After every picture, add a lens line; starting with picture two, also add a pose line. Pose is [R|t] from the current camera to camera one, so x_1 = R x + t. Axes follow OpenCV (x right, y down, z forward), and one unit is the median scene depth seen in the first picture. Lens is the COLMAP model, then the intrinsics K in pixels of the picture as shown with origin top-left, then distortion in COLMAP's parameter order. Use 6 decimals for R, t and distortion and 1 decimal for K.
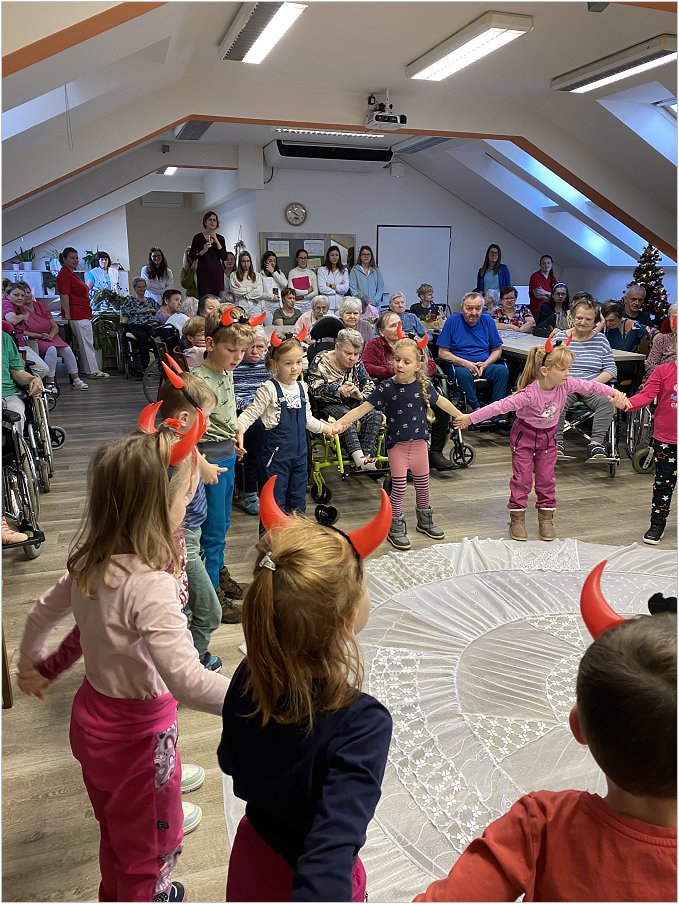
lens RADIAL K [[685.6, 0, 339.5], [0, 685.6, 452.0], [0, 0, 1]] dist [0.044085, -0.053815]
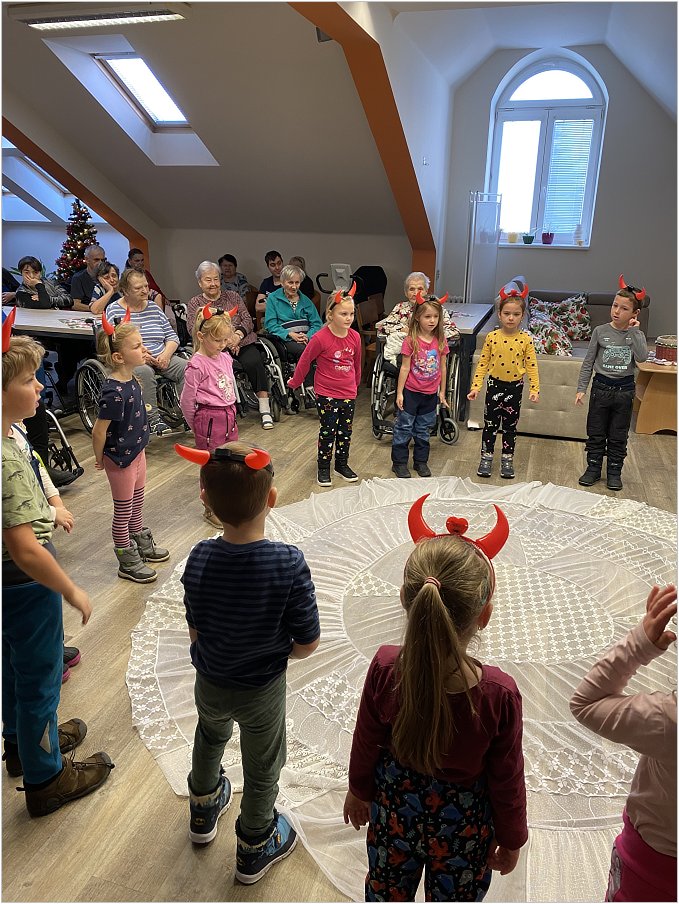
lens RADIAL K [[685.6, 0, 339.5], [0, 685.6, 452.0], [0, 0, 1]] dist [0.044085, -0.053815]
pose [[0.587970, -0.254363, 0.767848, -0.245015], [0.200628, 0.965467, 0.166199, -0.066946], [-0.783607, 0.056332, 0.618698, 0.183656]]
